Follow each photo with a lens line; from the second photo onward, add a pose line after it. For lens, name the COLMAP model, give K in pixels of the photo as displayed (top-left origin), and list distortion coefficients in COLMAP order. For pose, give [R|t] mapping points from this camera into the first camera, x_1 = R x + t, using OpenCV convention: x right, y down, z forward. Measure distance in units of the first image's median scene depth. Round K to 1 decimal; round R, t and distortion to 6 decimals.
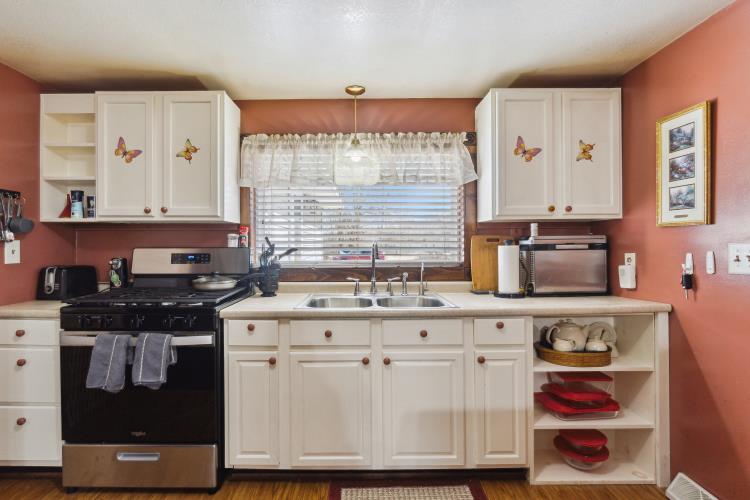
lens RADIAL K [[364.8, 0, 362.5], [0, 364.8, 248.3], [0, 0, 1]] dist [-0.005676, 0.000603]
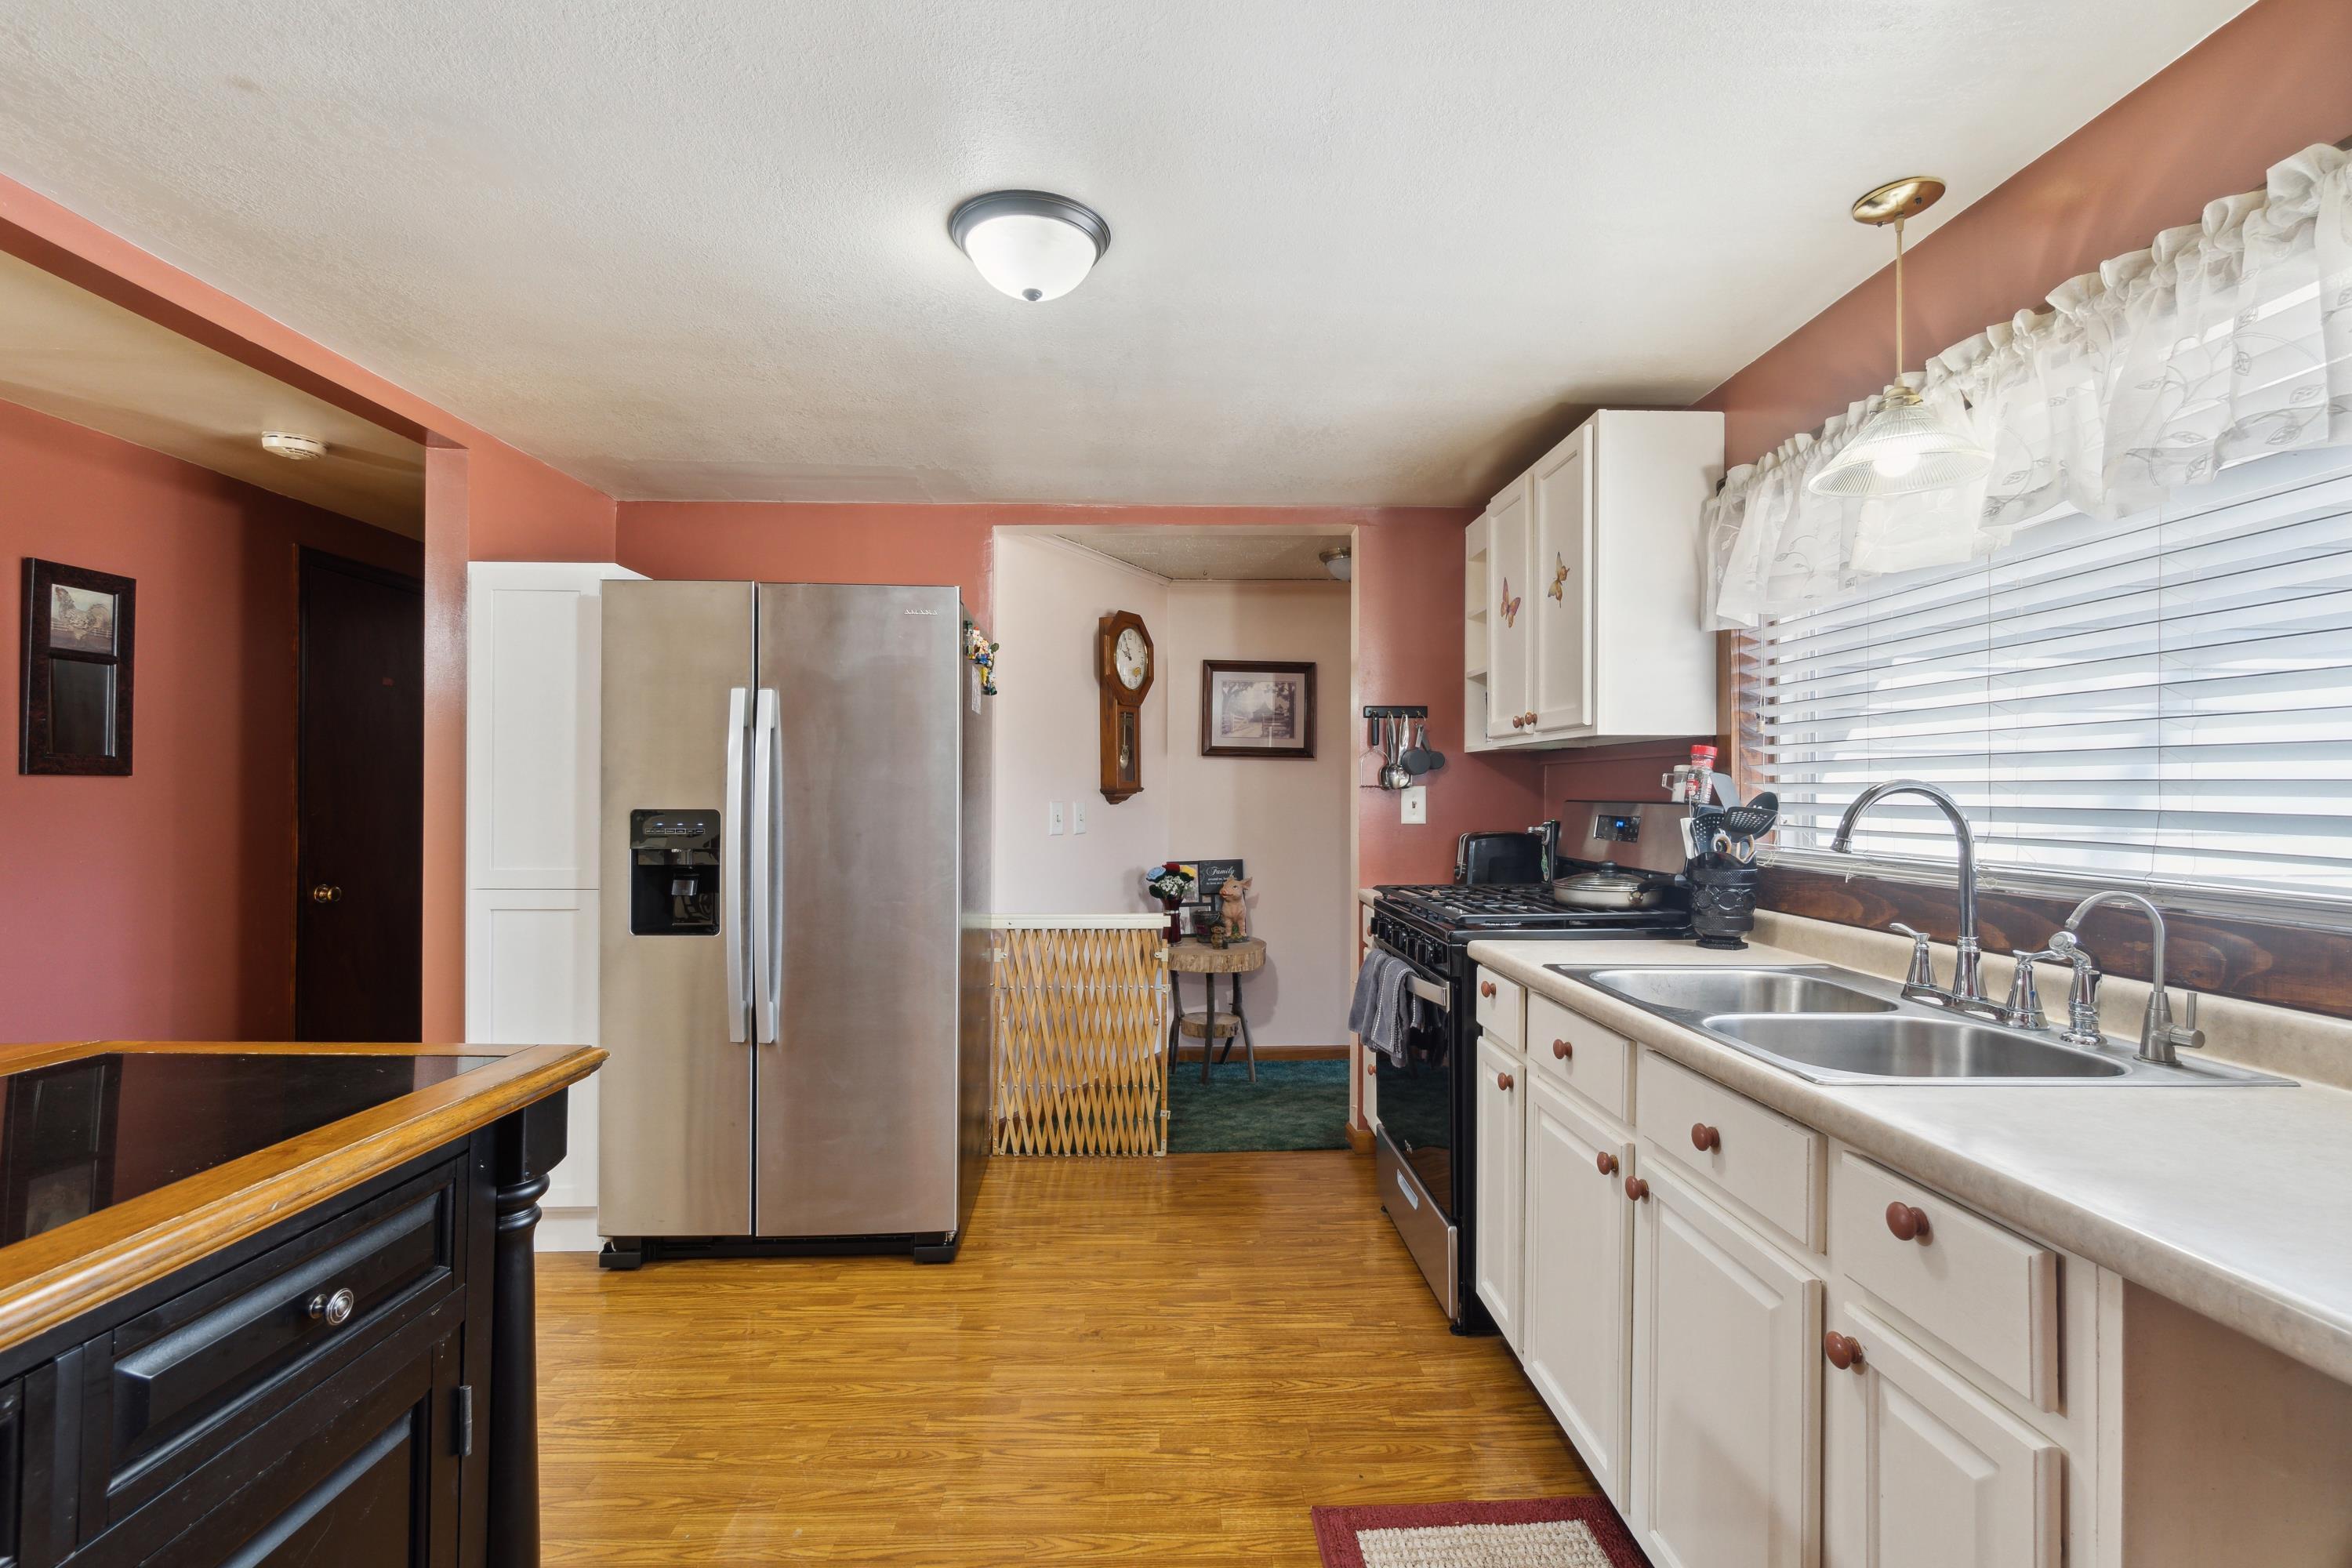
lens RADIAL K [[1055.5, 0, 1157.6], [0, 1055.5, 787.1], [0, 0, 1]] dist [-0.007327, 0.000784]
pose [[0.013071, -0.004138, -0.999906, 0.768269], [-0.006447, 0.999970, -0.004223, -0.009670], [0.999894, 0.006502, 0.013044, 0.496500]]
